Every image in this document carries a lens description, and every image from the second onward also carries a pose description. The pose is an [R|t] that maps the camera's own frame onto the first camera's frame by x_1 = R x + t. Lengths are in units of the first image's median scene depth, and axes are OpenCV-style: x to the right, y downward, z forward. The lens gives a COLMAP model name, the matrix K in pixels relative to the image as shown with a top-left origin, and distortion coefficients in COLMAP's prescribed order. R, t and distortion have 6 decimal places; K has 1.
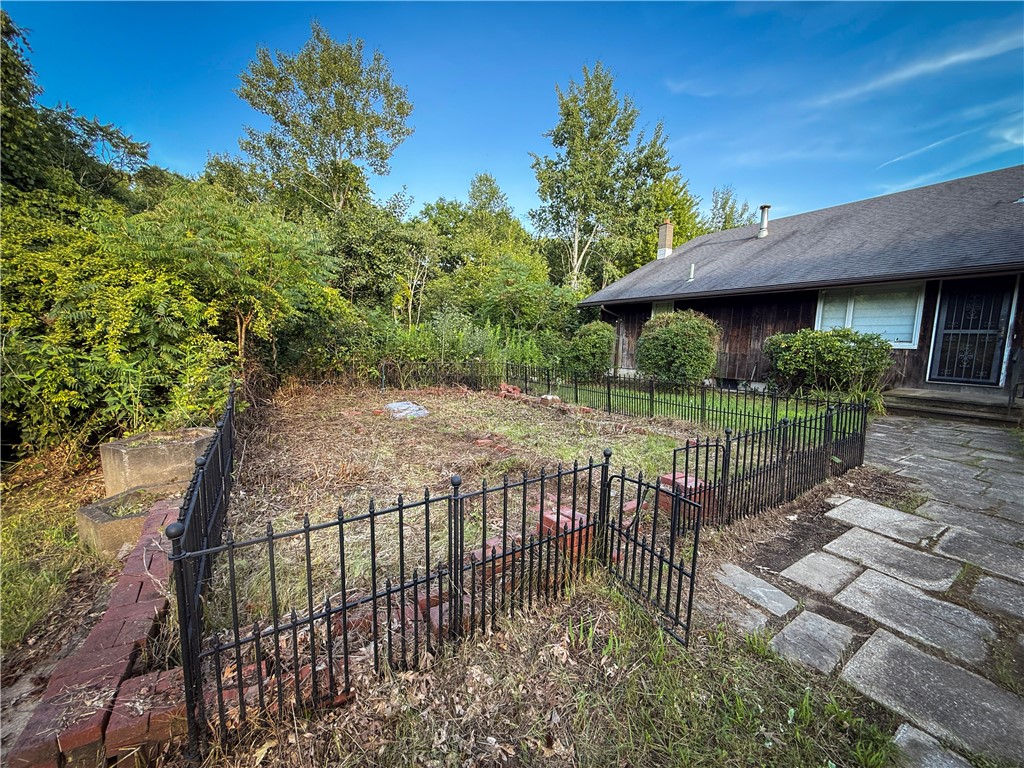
lens RADIAL K [[411.3, 0, 512.2], [0, 411.3, 385.6], [0, 0, 1]] dist [0.001270, -0.000214]
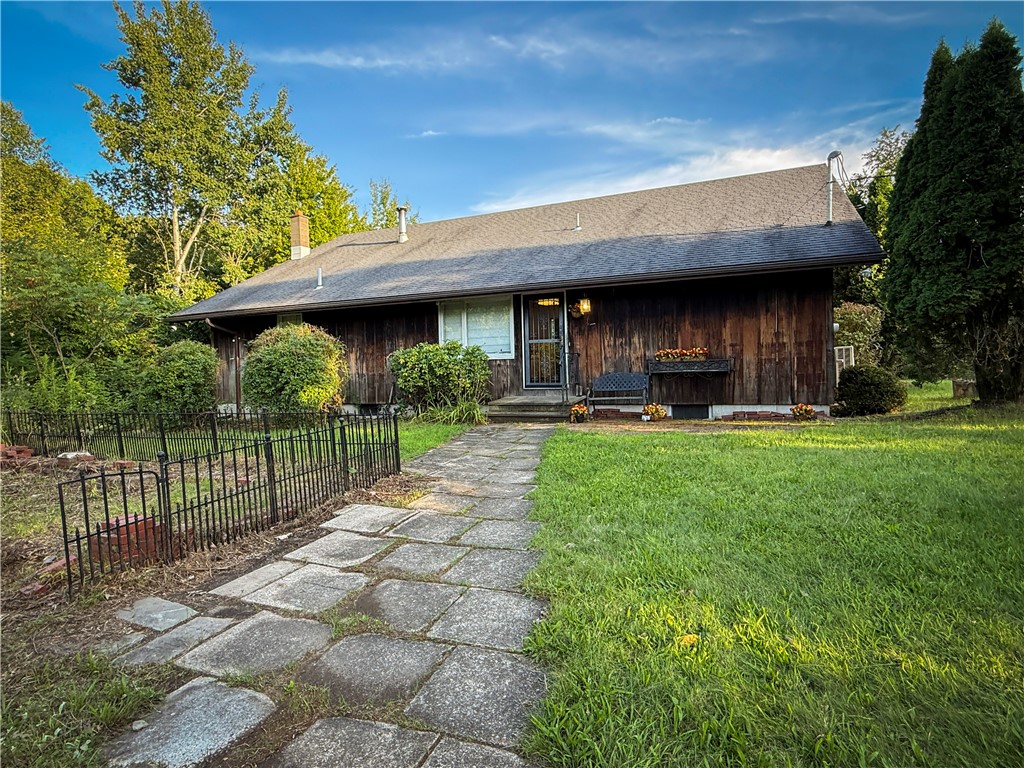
lens RADIAL K [[555.2, 0, 508.8], [0, 555.2, 385.0], [0, 0, 1]] dist [0.000950, -0.000195]
pose [[0.809183, -0.073459, 0.582946, 0.130672], [0.115864, 0.992622, -0.035747, 0.026282], [-0.576019, 0.096469, 0.811724, -0.137261]]
